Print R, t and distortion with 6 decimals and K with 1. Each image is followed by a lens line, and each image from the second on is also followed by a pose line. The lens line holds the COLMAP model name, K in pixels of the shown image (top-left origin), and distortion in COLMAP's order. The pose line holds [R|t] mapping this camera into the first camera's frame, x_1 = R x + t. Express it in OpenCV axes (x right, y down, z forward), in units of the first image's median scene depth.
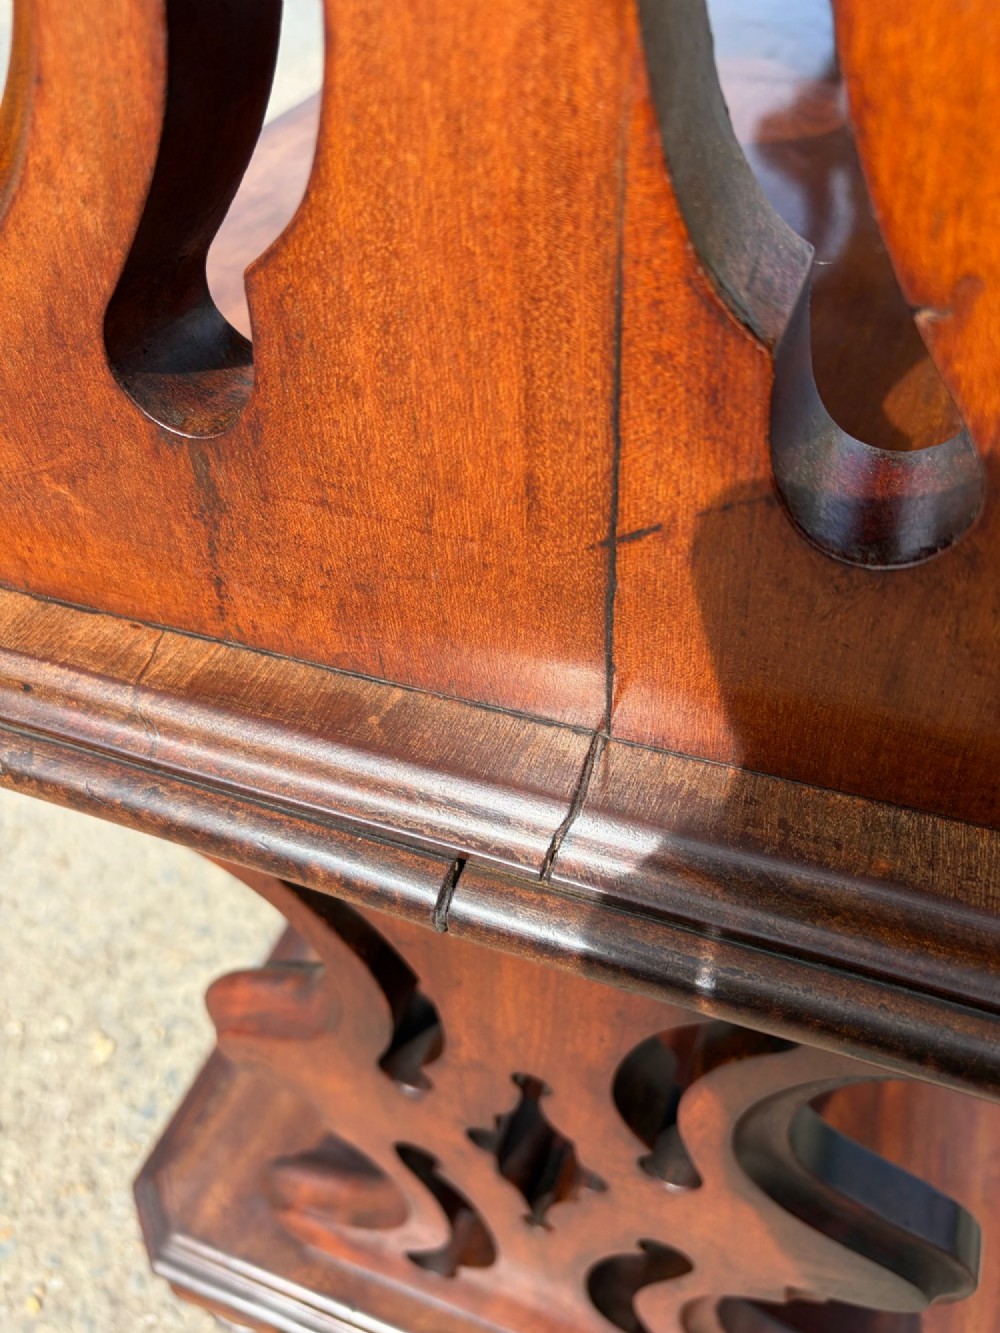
lens RADIAL K [[1006.5, 0, 503.3], [0, 1006.5, 662.7], [0, 0, 1]] dist [0.042240, -0.048122]
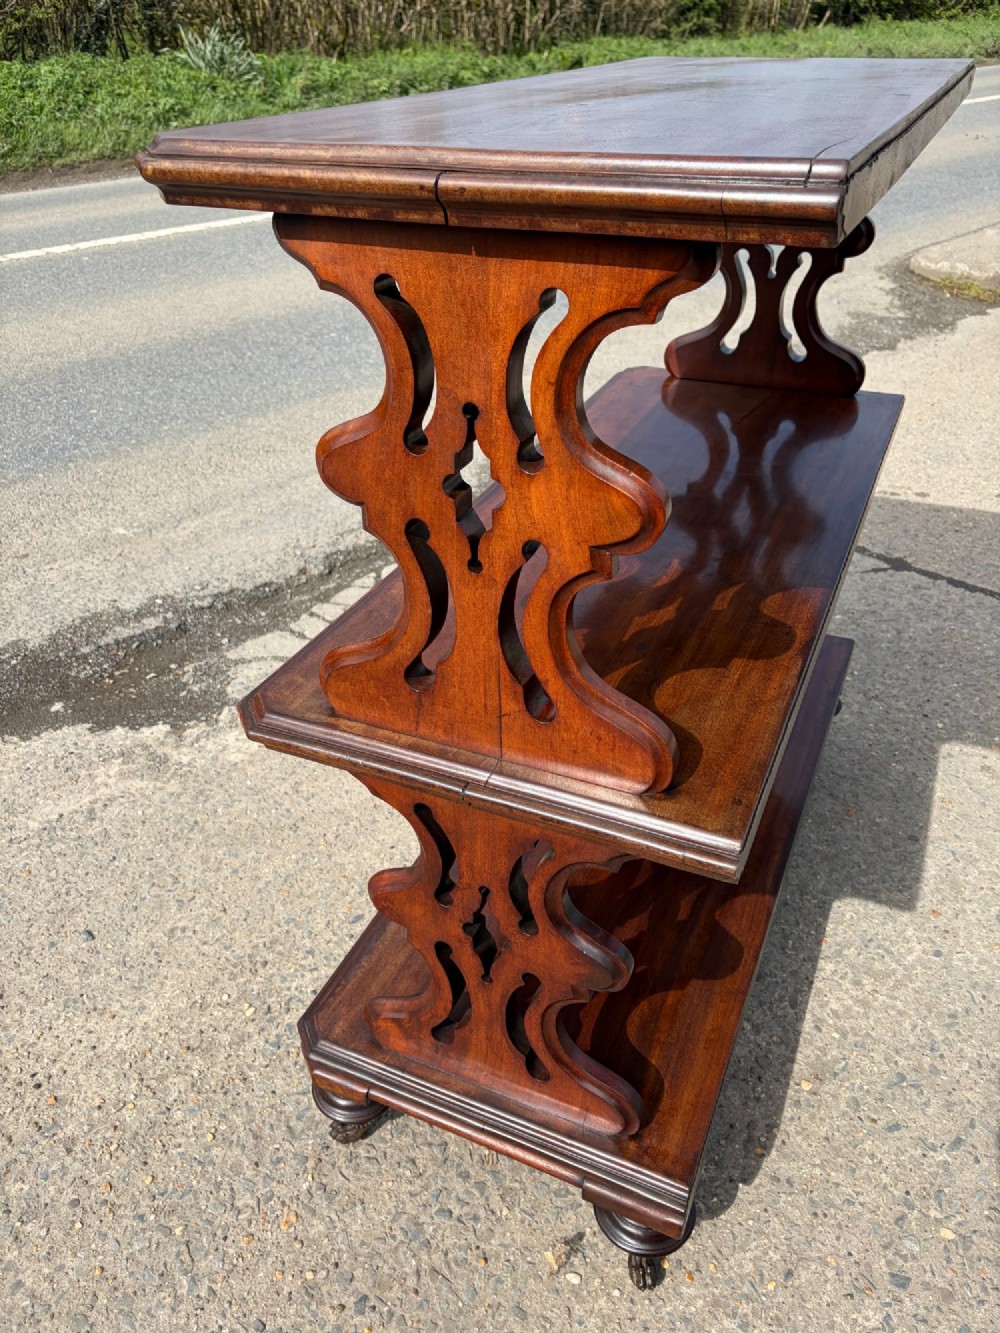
lens RADIAL K [[963.6, 0, 507.4], [0, 963.6, 715.2], [0, 0, 1]] dist [0.042382, -0.056691]
pose [[0.998187, 0.057356, -0.018230, 0.082440], [-0.059452, 0.986808, -0.150586, 0.220822], [0.009353, 0.151397, 0.988429, -1.394768]]
